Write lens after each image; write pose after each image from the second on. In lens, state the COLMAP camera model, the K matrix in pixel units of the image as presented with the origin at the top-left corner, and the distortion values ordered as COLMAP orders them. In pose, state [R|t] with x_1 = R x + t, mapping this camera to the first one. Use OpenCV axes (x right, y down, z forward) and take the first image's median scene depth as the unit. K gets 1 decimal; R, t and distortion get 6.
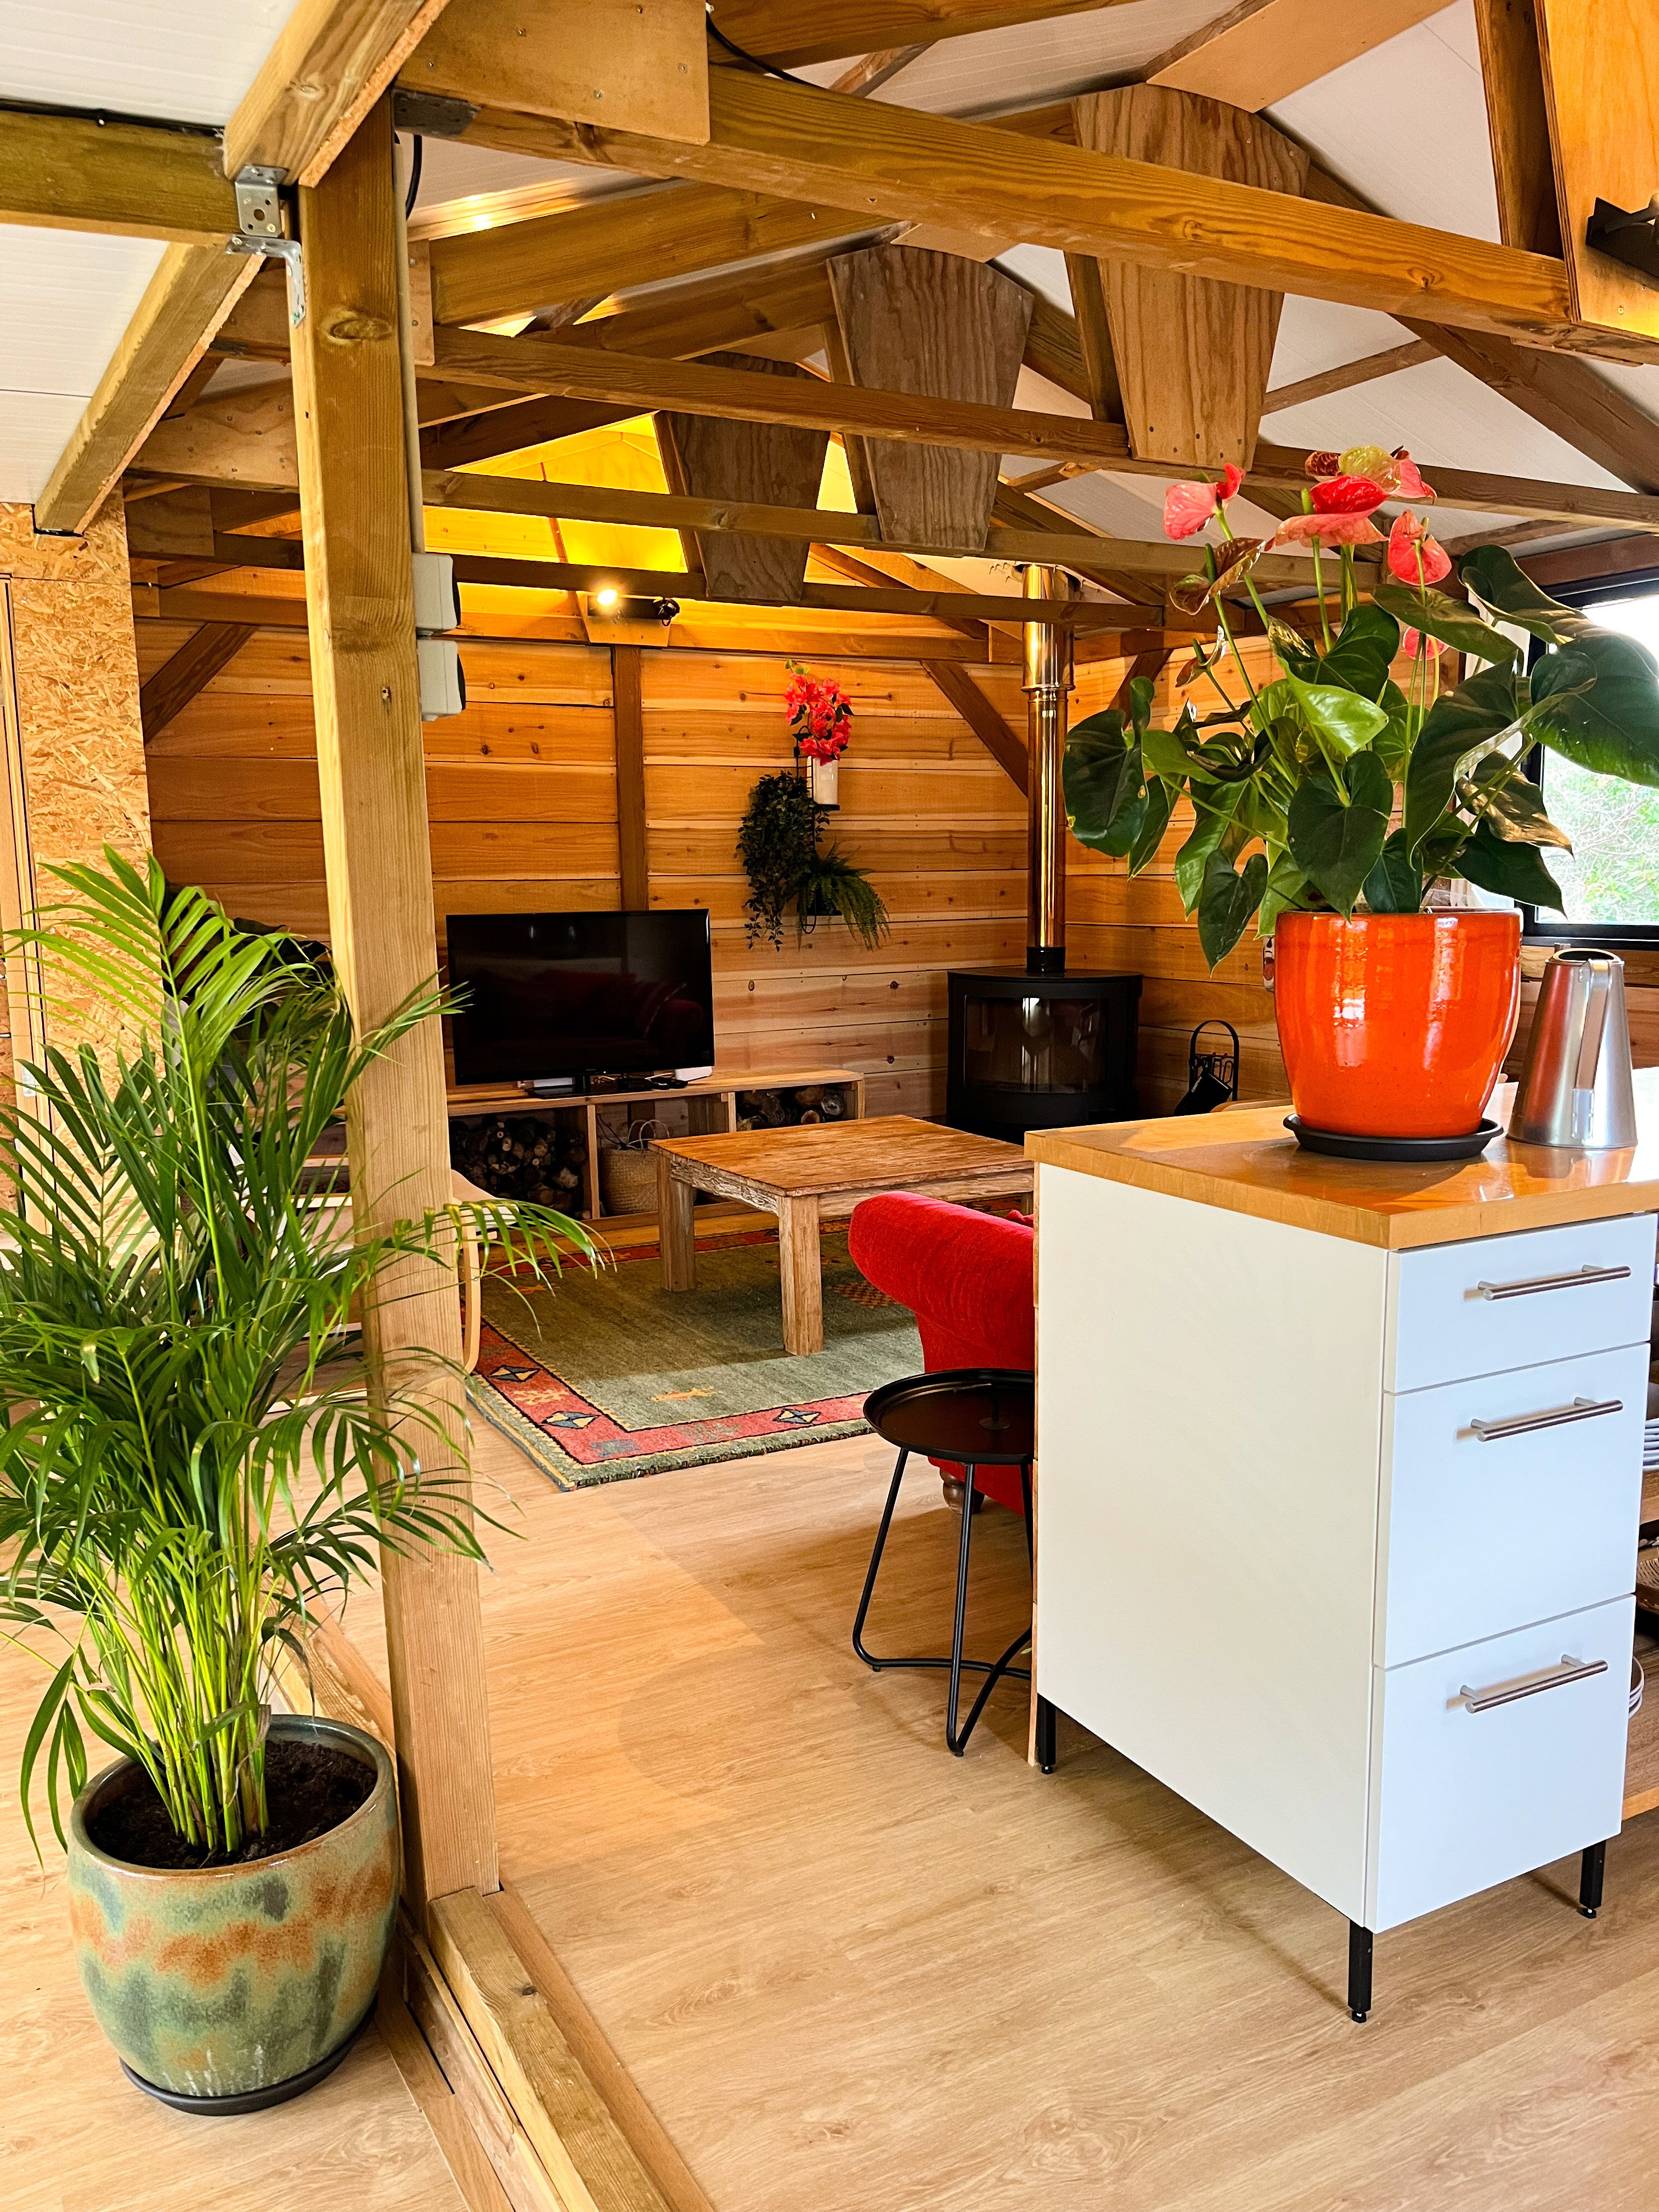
lens RADIAL K [[1699.9, 0, 829.7], [0, 1699.9, 1098.5], [0, 0, 1]] dist [0.114542, -0.114567]
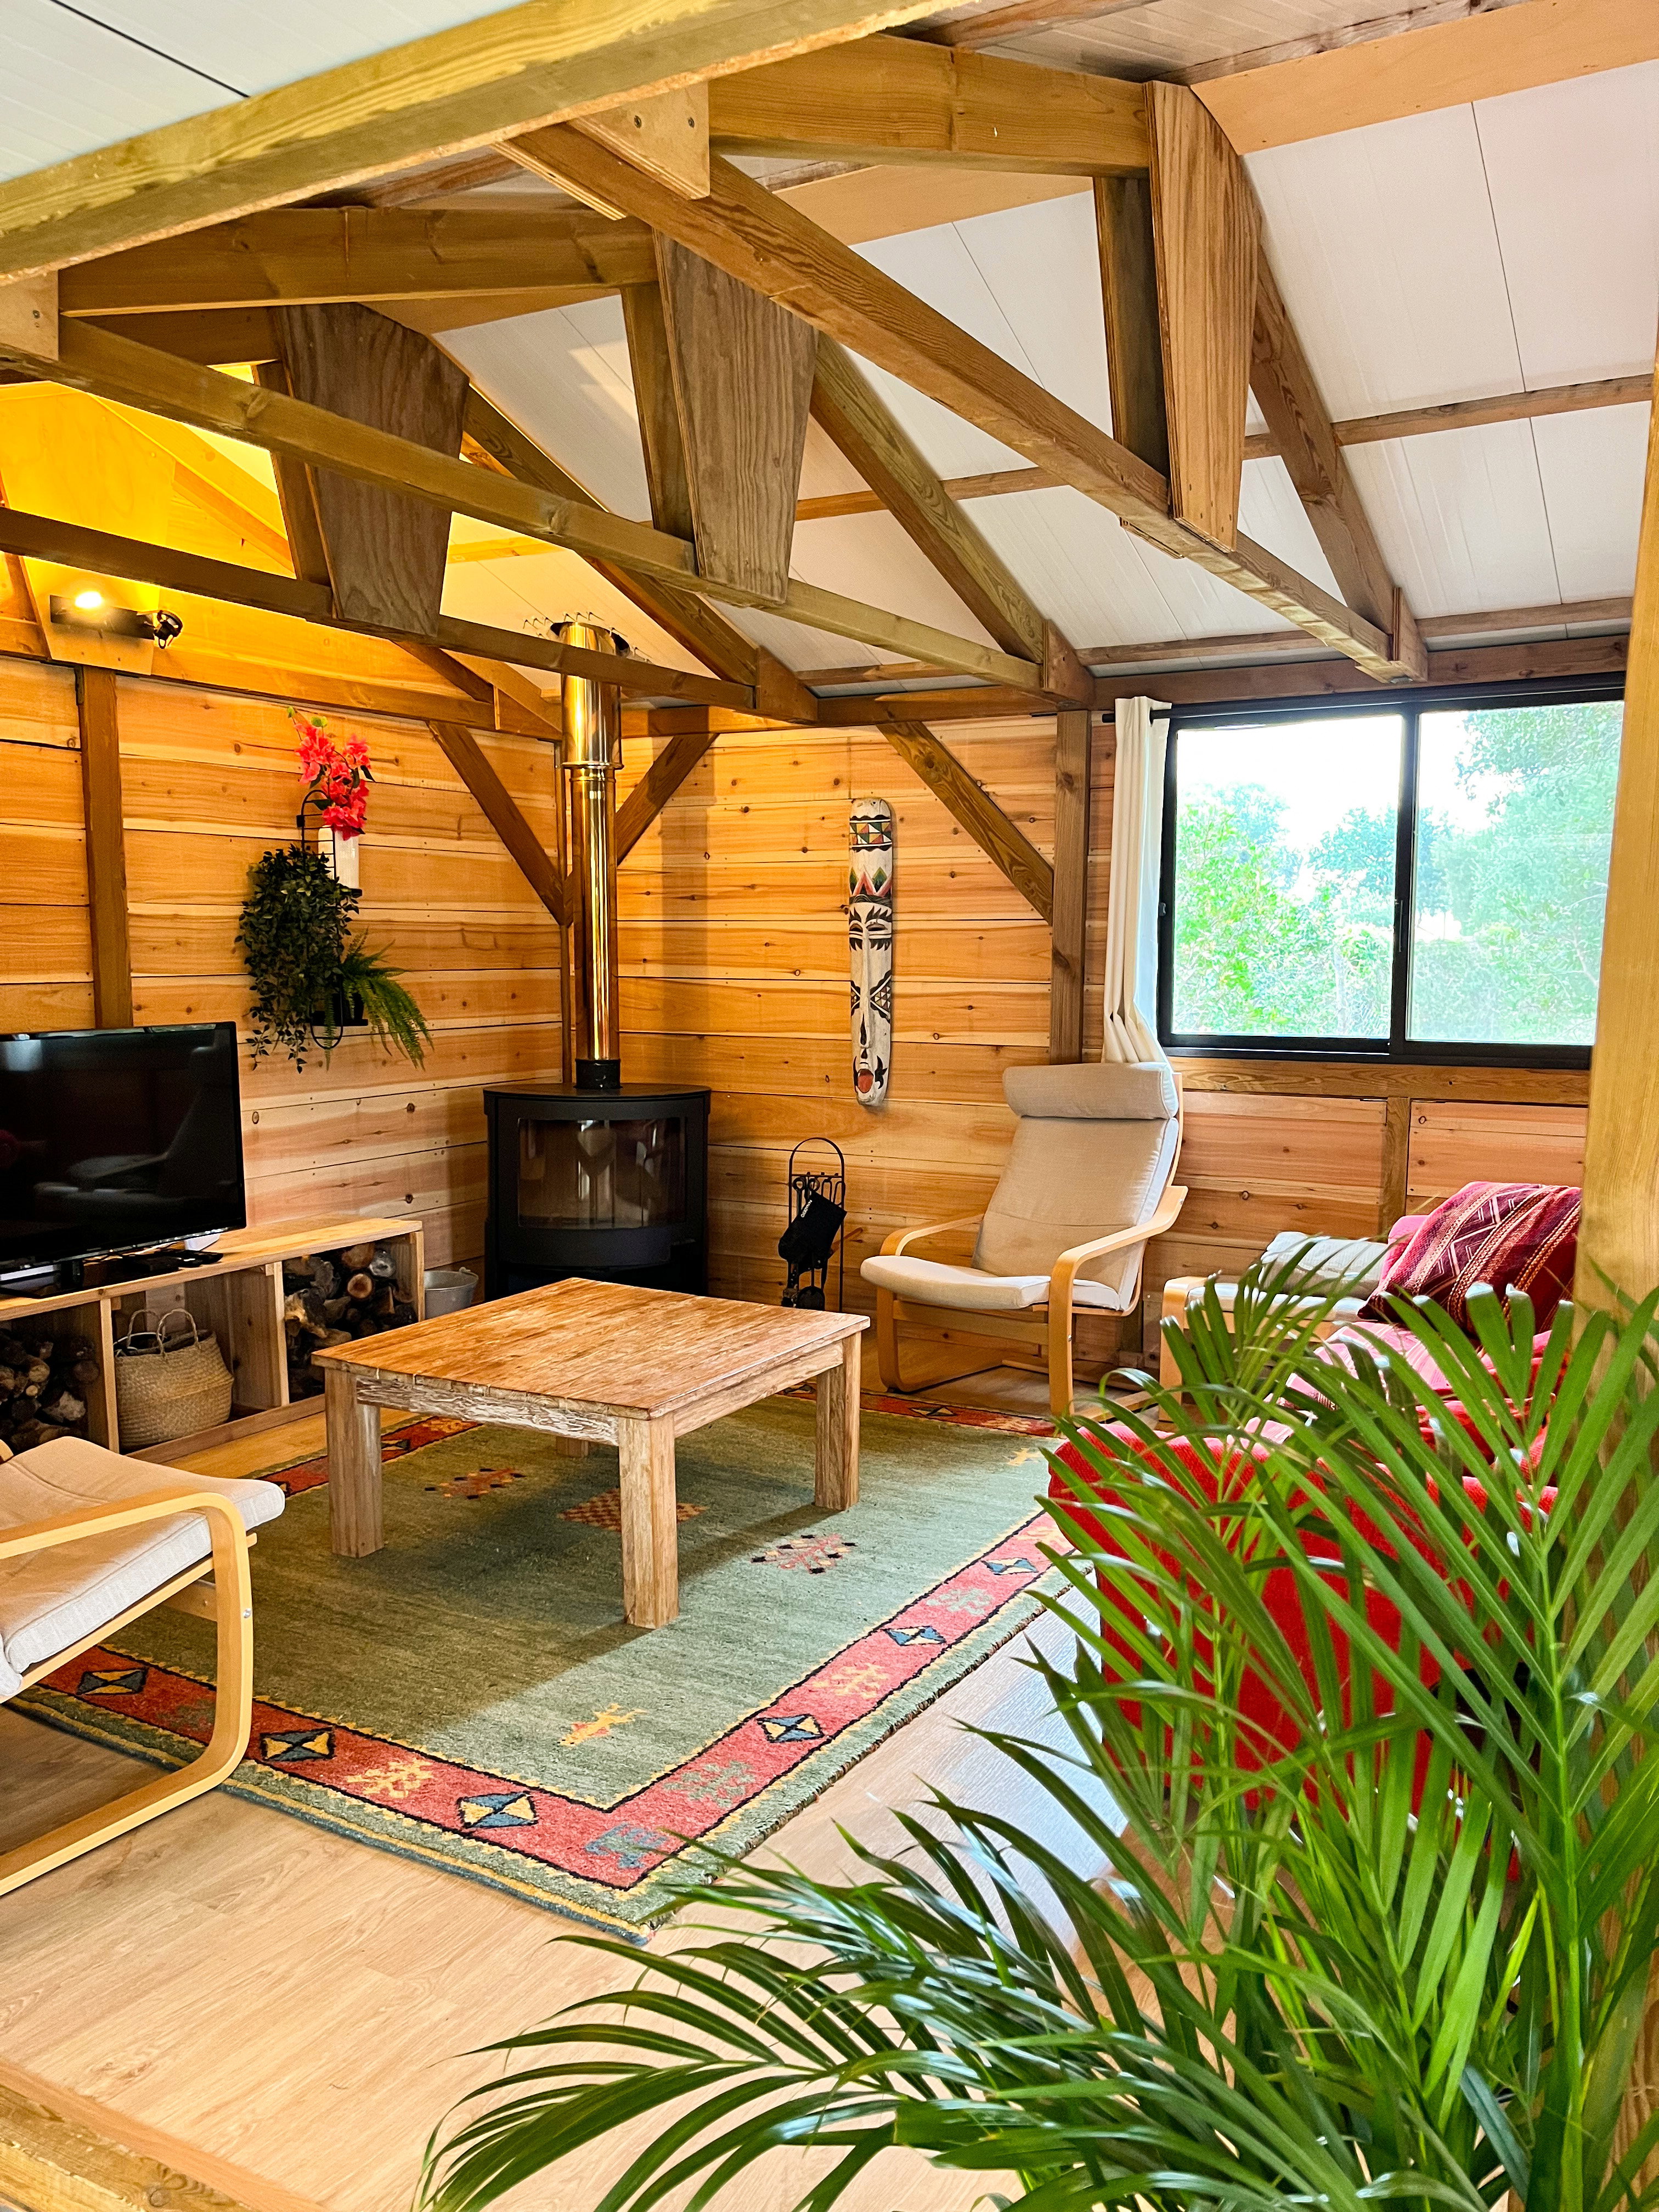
lens RADIAL K [[1699.9, 0, 829.7], [0, 1699.9, 1098.5], [0, 0, 1]] dist [0.114542, -0.114567]
pose [[0.861474, -0.034866, 0.506604, -0.219881], [0.058437, 0.997819, -0.030699, -0.036327], [-0.504429, 0.056051, 0.861632, 0.197865]]
